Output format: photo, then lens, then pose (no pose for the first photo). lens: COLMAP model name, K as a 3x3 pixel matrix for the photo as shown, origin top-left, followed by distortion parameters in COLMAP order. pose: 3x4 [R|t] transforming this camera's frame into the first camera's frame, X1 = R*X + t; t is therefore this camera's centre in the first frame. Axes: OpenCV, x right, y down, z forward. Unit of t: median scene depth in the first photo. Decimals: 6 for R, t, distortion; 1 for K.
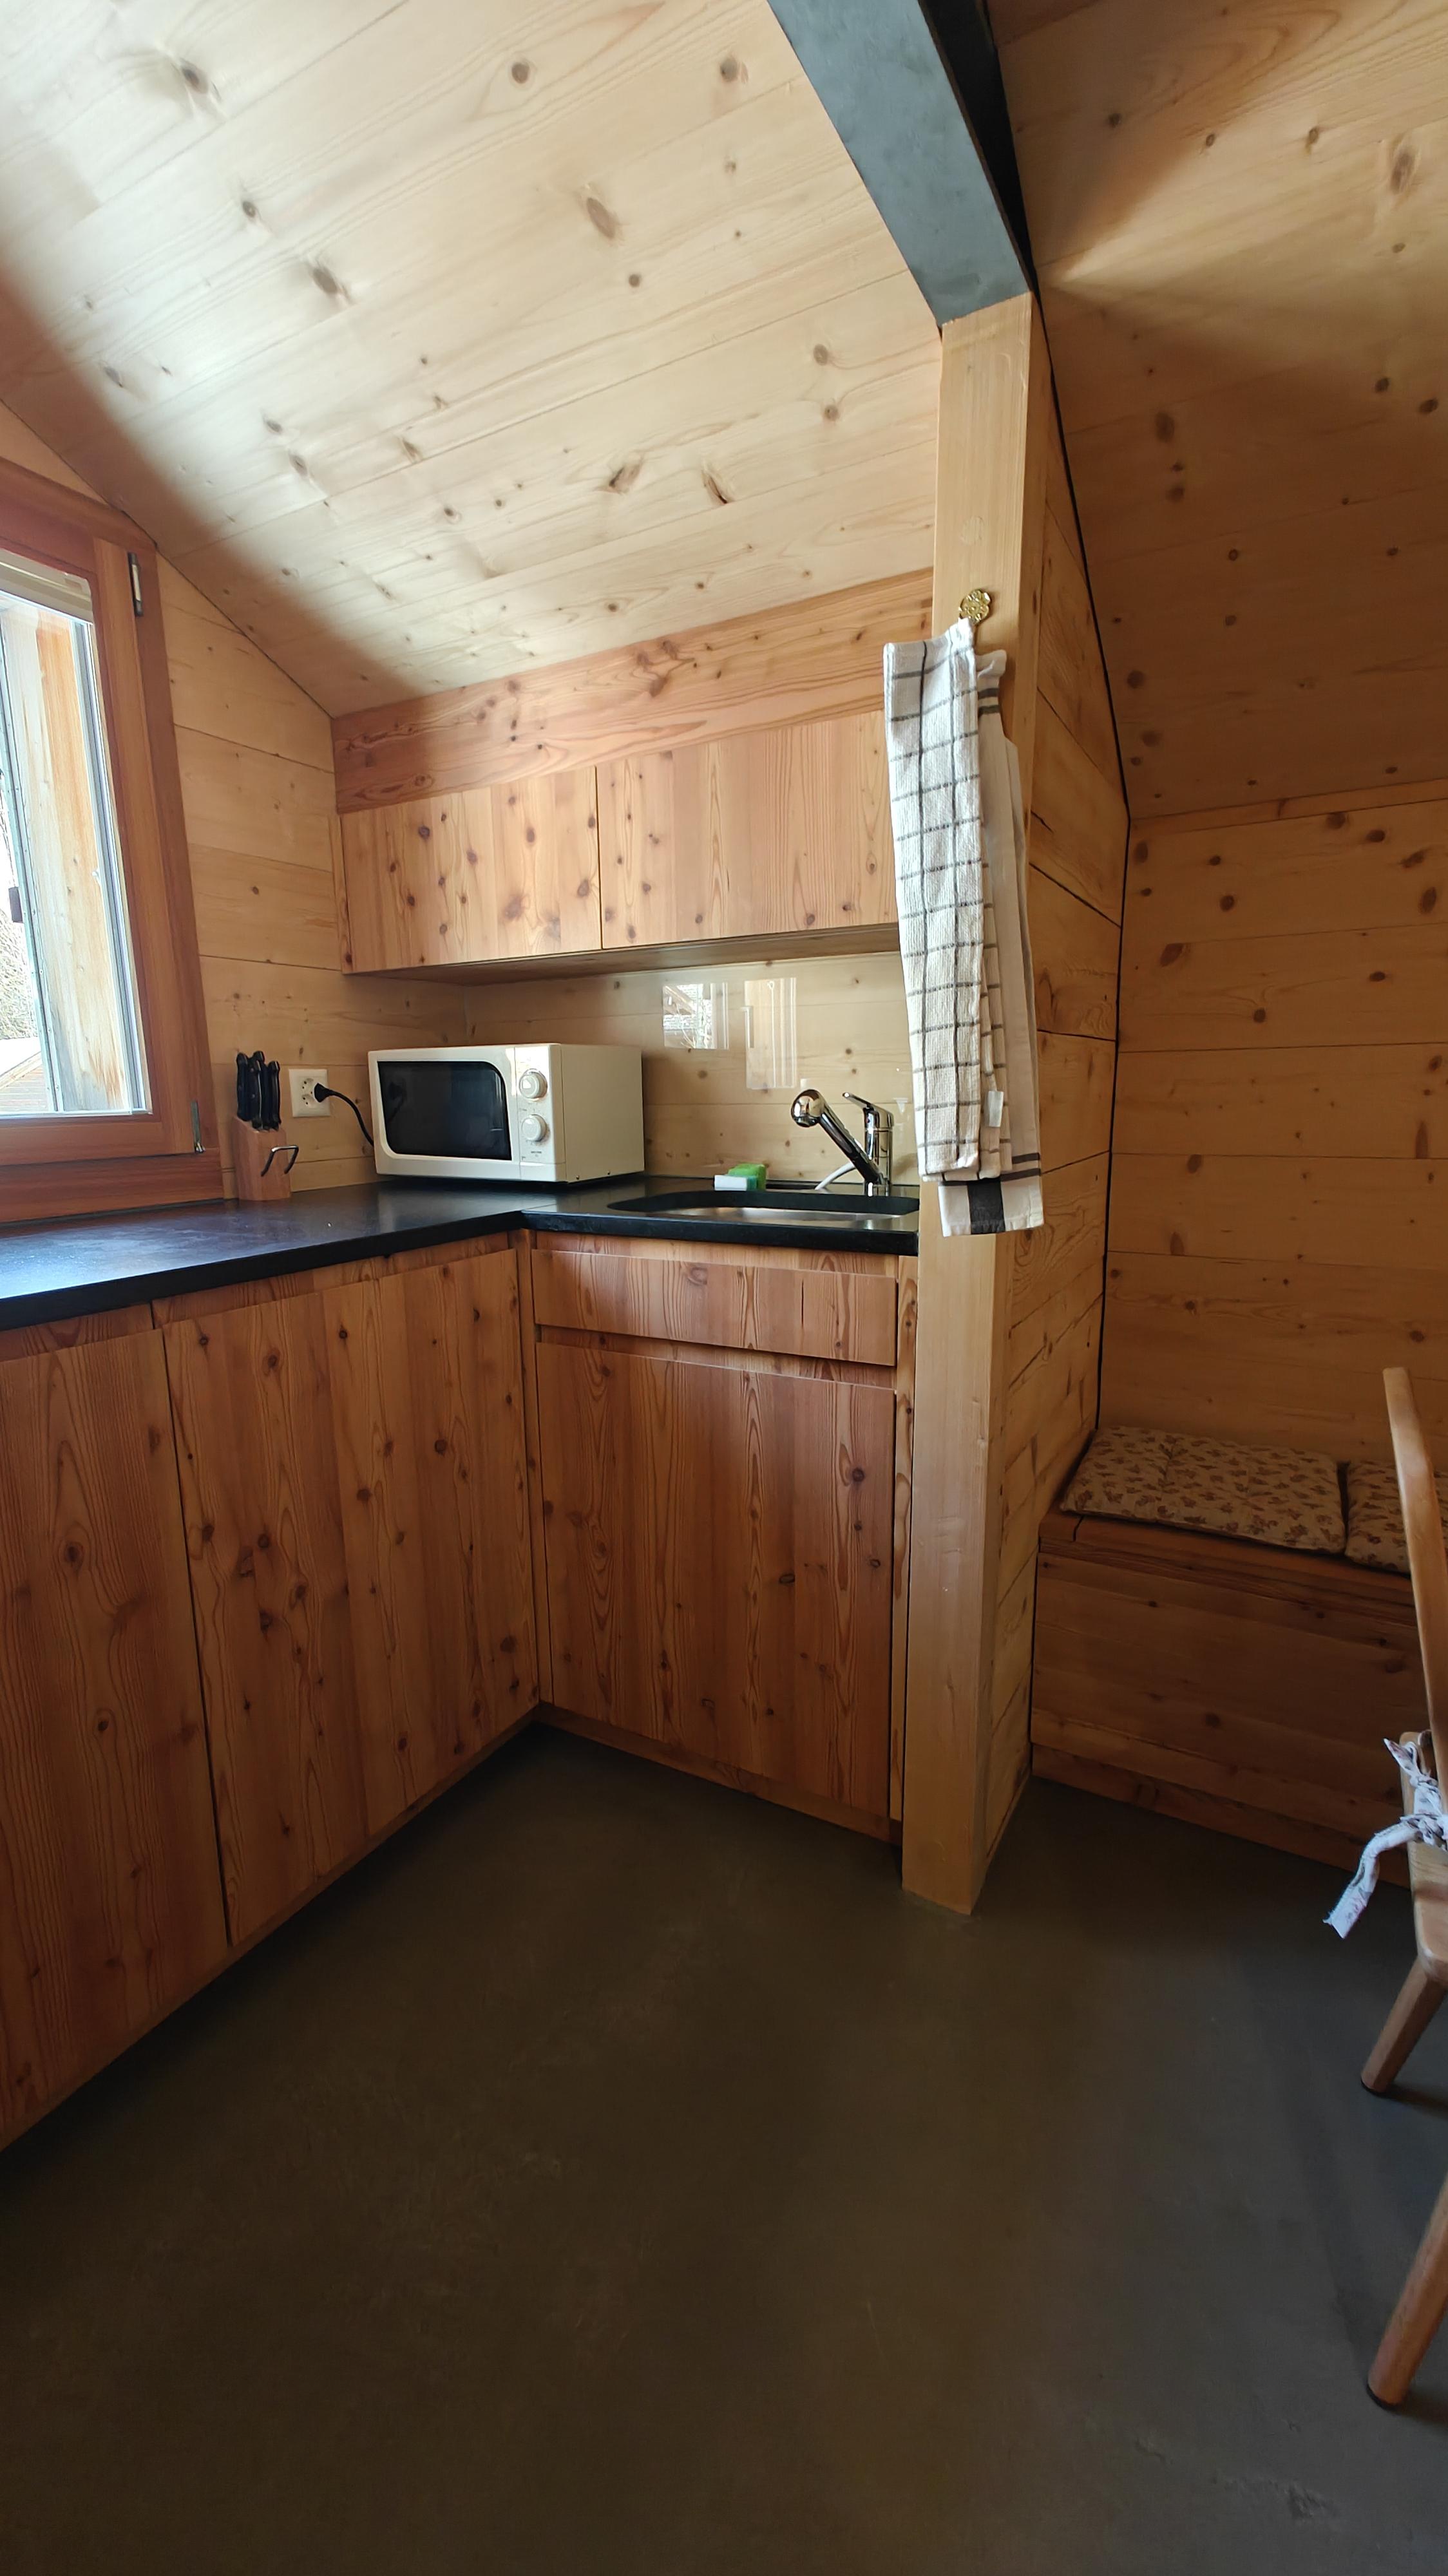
lens RADIAL K [[1076.5, 0, 709.7], [0, 1076.5, 1285.6], [0, 0, 1]] dist [0.002061, 0.002345]
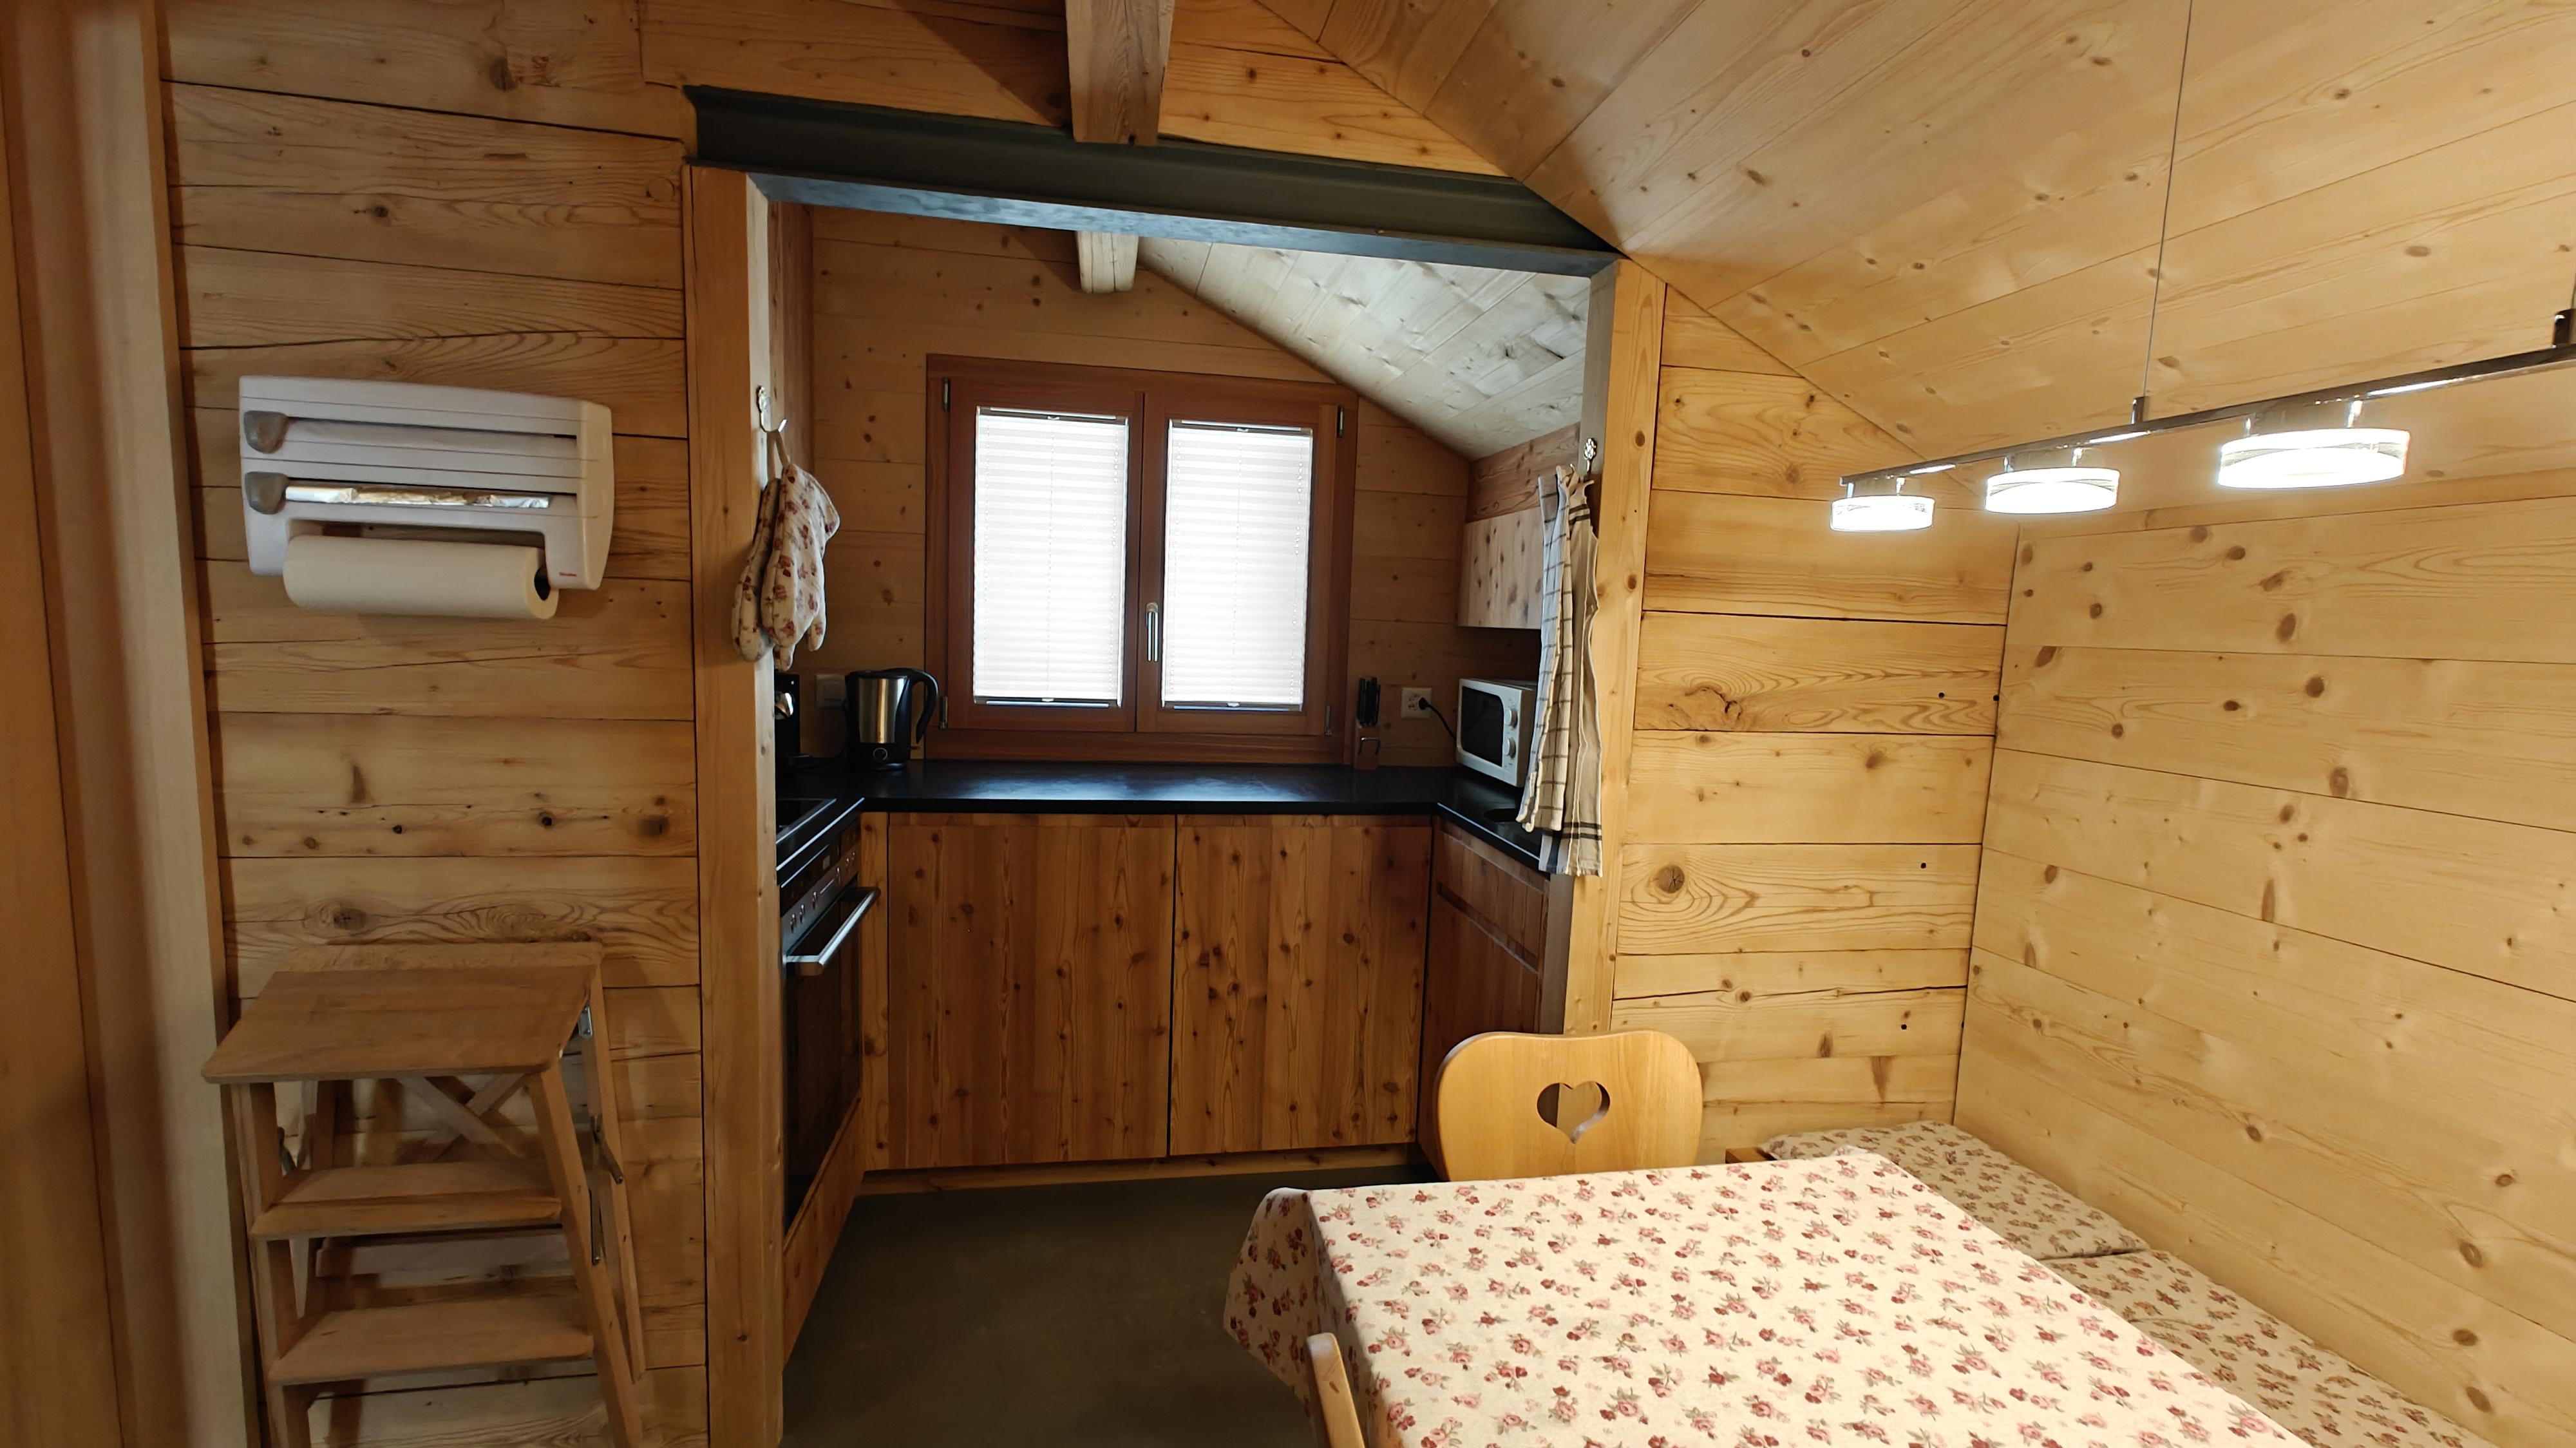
lens RADIAL K [[1076.5, 0, 1290.6], [0, 1076.5, 739.4], [0, 0, 1]] dist [0.002061, 0.002345]
pose [[0.643325, 0.124978, -0.755323, 0.843036], [-0.186530, 0.982442, 0.003686, -0.127209], [0.742522, 0.138519, 0.655342, -0.153699]]
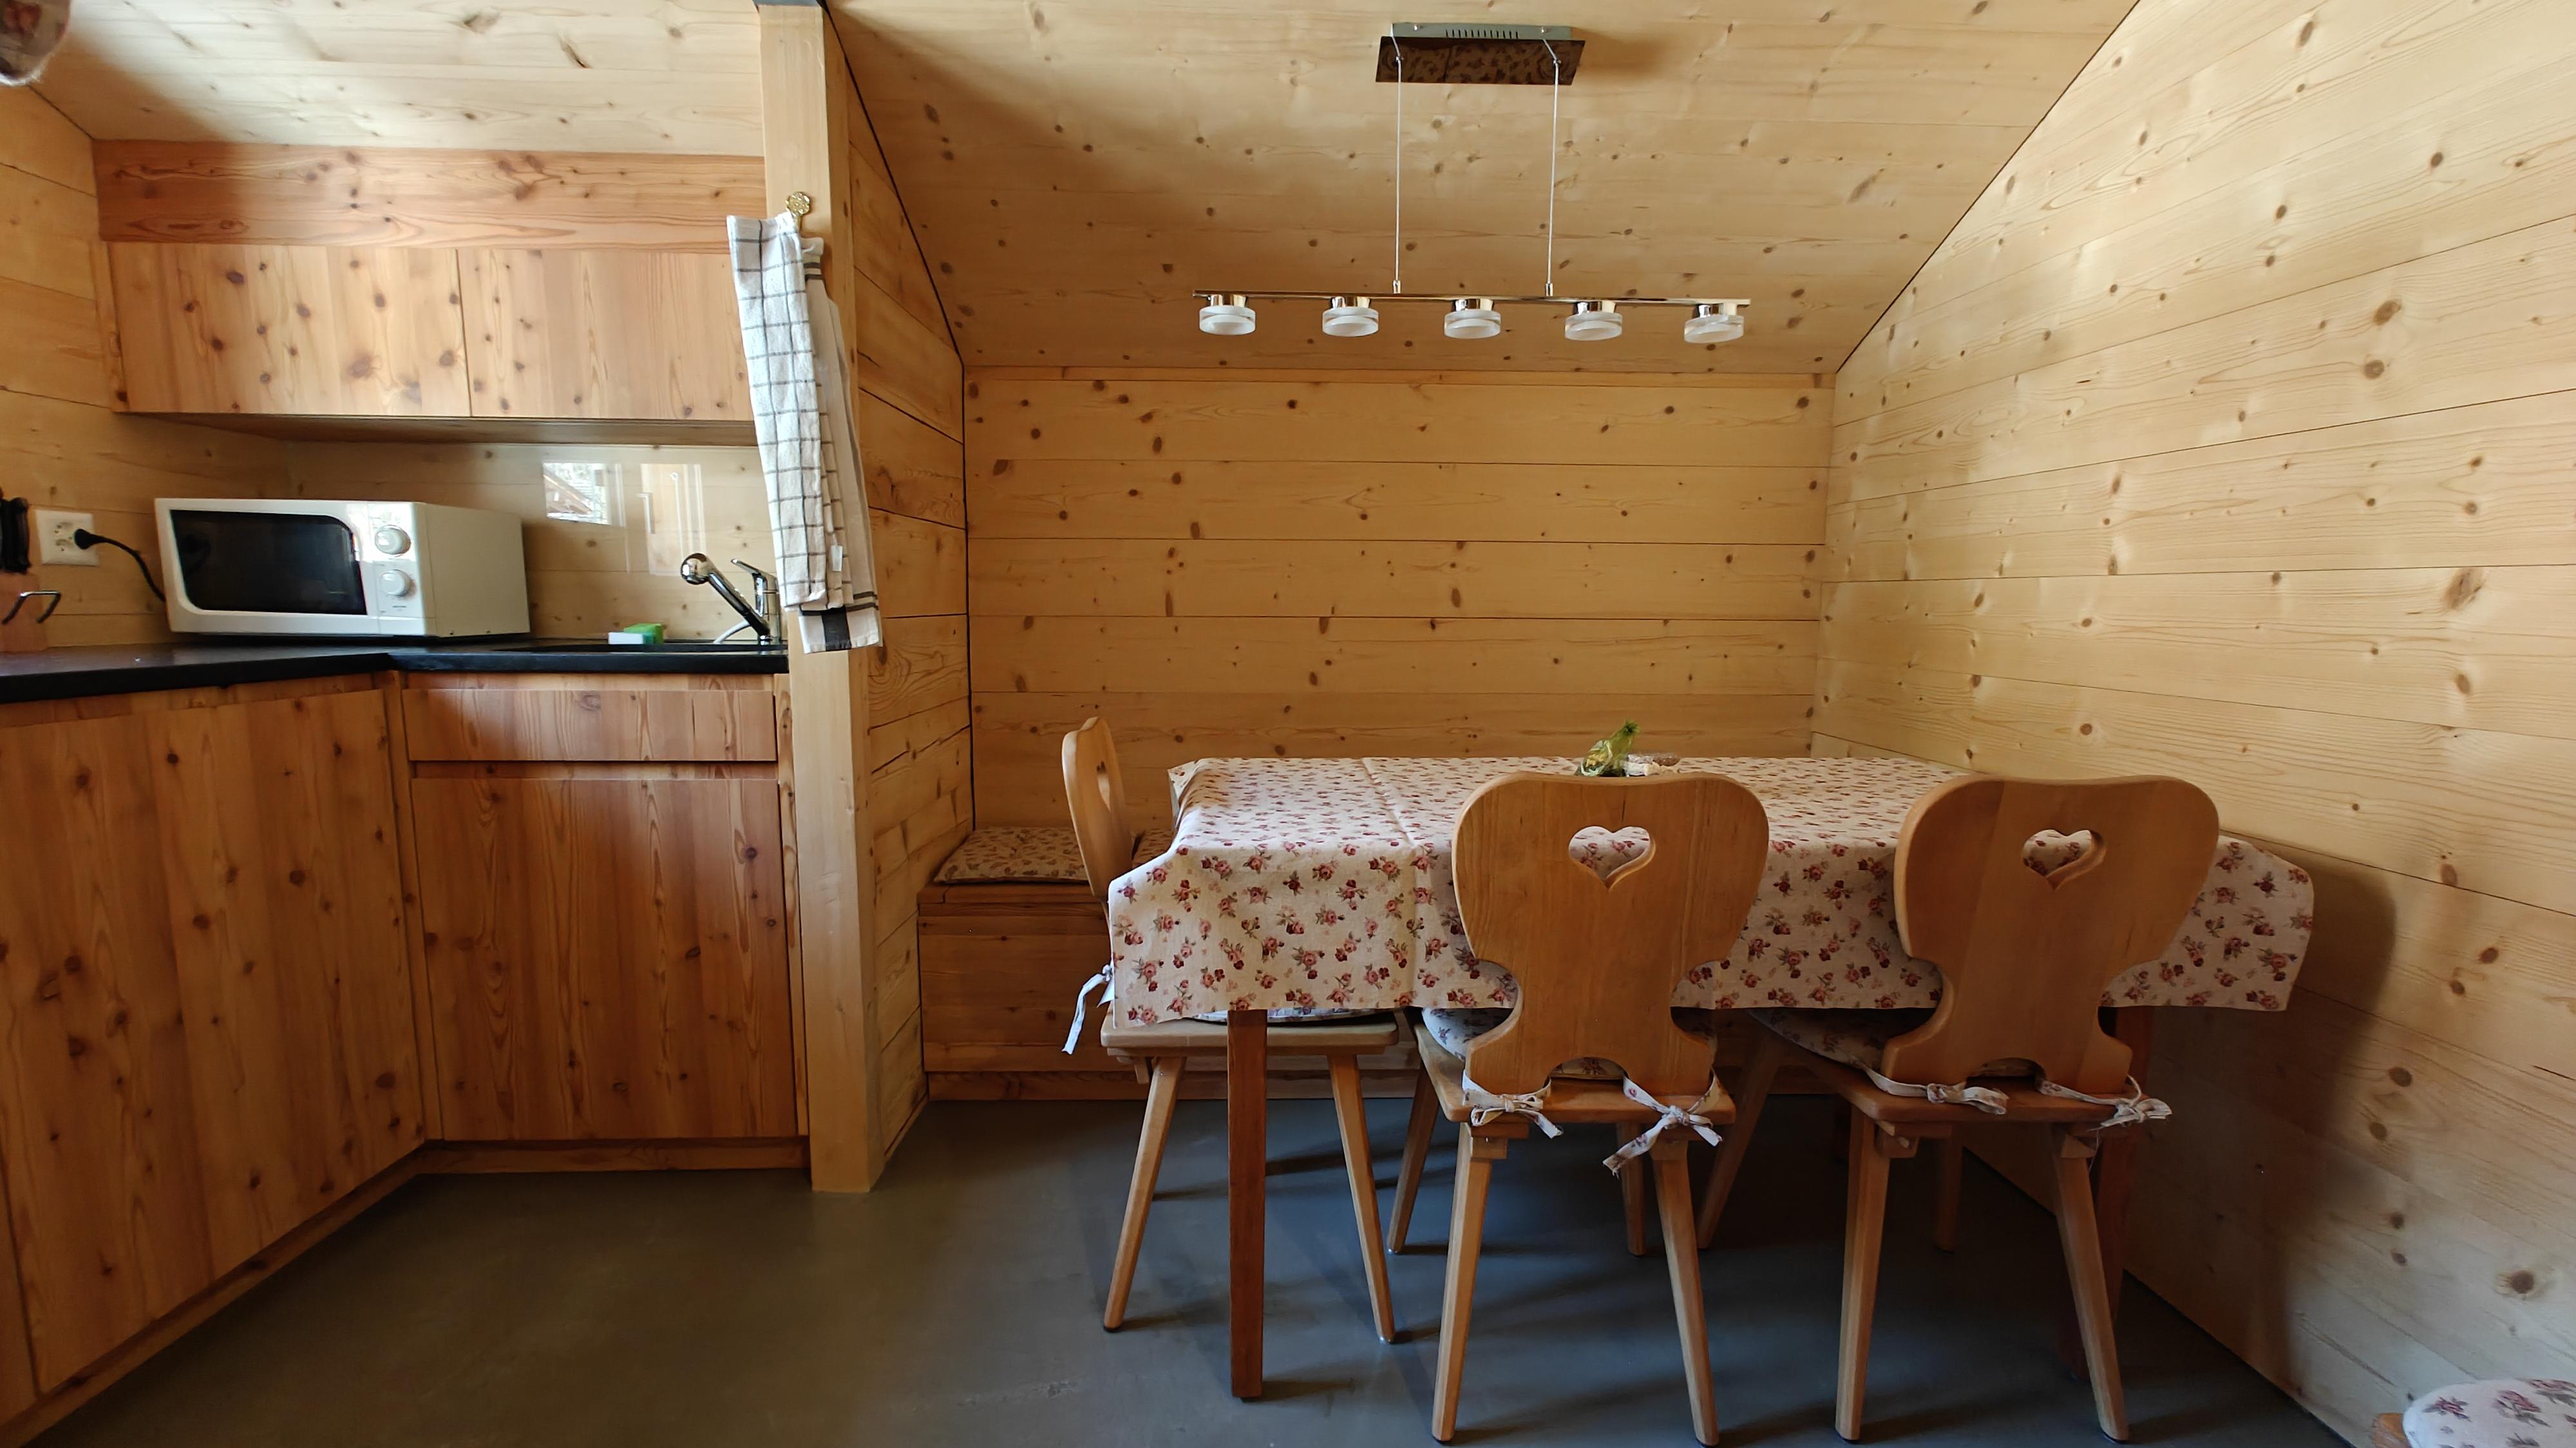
lens RADIAL K [[1076.5, 0, 1287.1], [0, 1076.5, 731.9], [0, 0, 1]] dist [0.002061, 0.002345]
pose [[0.851280, -0.042654, 0.522975, 0.018072], [0.076906, 0.996069, -0.043944, 0.124527], [-0.519045, 0.077629, 0.851214, -0.352836]]
